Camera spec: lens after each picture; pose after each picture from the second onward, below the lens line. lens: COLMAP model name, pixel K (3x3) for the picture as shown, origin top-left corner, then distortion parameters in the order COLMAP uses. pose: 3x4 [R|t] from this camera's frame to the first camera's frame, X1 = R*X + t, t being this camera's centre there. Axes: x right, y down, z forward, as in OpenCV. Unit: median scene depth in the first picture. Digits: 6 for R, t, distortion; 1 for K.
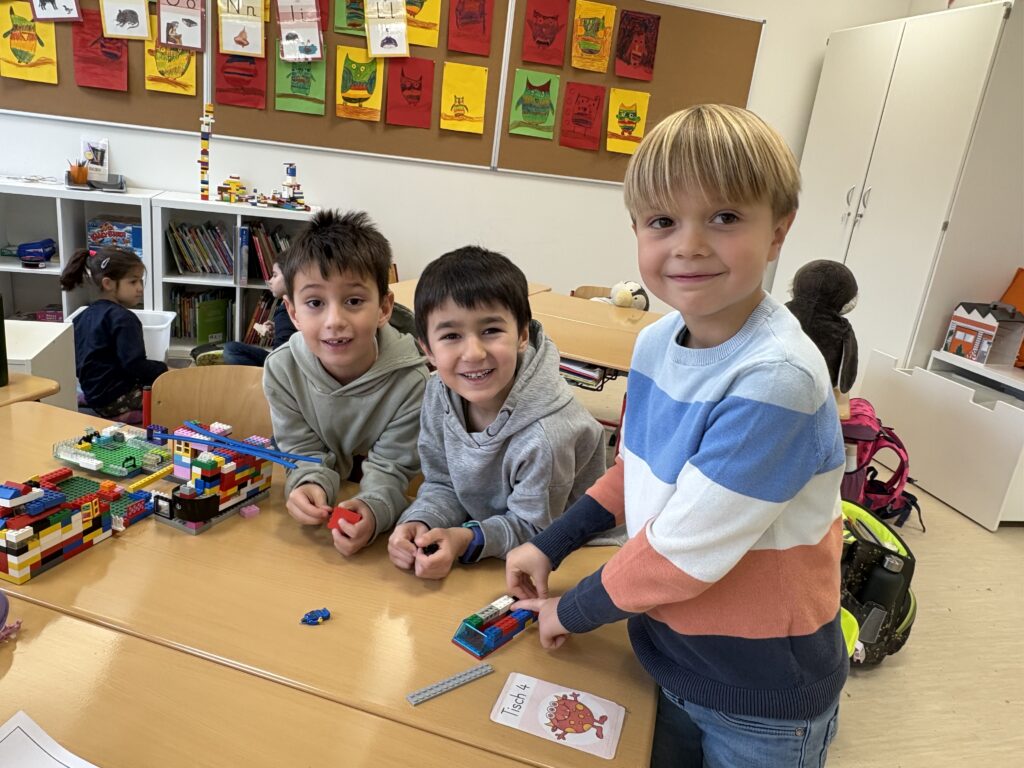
lens RADIAL K [[736.0, 0, 510.8], [0, 736.0, 386.8], [0, 0, 1]] dist [0.000115, 0.003251]
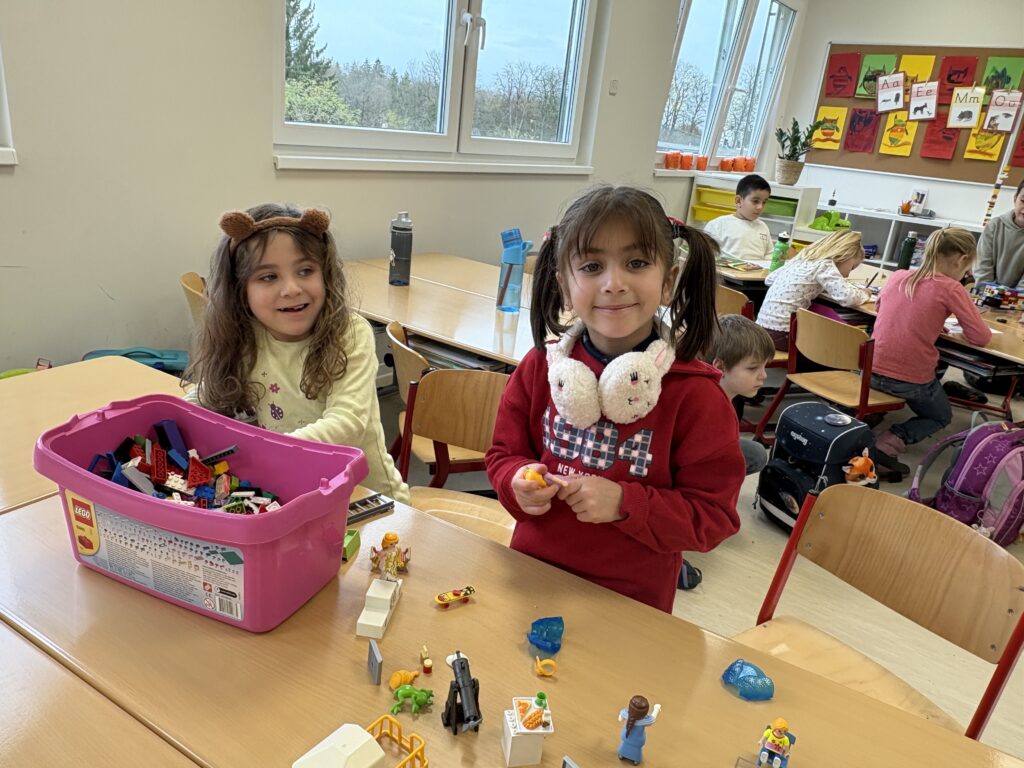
lens RADIAL K [[736.0, 0, 508.6], [0, 736.0, 381.0], [0, 0, 1]] dist [0.000115, 0.003251]
pose [[0.621652, 0.208547, -0.755021, 0.205454], [-0.262670, 0.963595, 0.049887, 0.250346], [0.737939, 0.167309, 0.653800, -0.714134]]
